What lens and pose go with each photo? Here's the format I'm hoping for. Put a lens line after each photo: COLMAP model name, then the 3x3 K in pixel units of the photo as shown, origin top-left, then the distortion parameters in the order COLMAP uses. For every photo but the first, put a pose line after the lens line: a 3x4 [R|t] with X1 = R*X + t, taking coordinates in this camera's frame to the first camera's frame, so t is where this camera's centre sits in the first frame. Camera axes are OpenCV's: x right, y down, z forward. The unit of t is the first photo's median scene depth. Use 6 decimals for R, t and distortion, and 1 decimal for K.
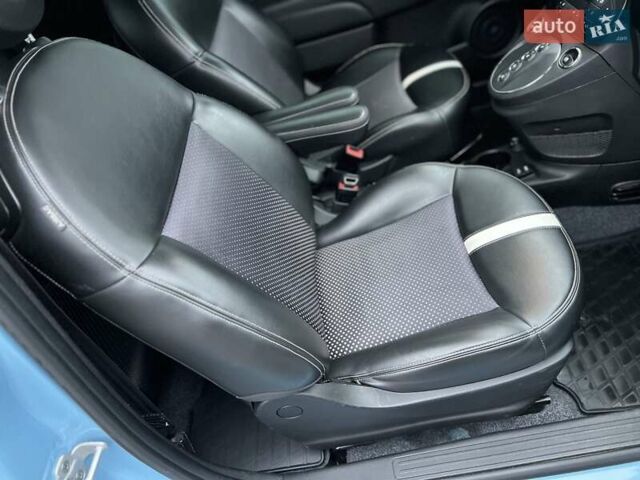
lens RADIAL K [[477.9, 0, 323.6], [0, 477.9, 242.3], [0, 0, 1]] dist [0.049855, -0.055279]
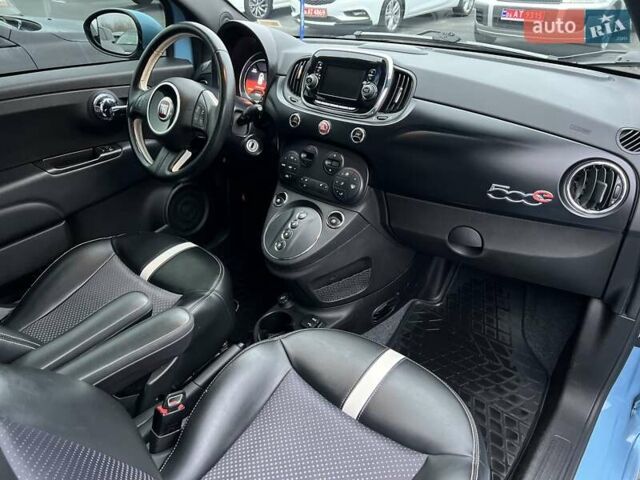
lens RADIAL K [[477.9, 0, 323.6], [0, 477.9, 242.3], [0, 0, 1]] dist [0.049855, -0.055279]
pose [[0.682002, -0.182311, 0.708262, -0.285920], [0.407101, 0.899160, -0.160558, -0.133145], [-0.607570, 0.397835, 0.687449, 0.204334]]
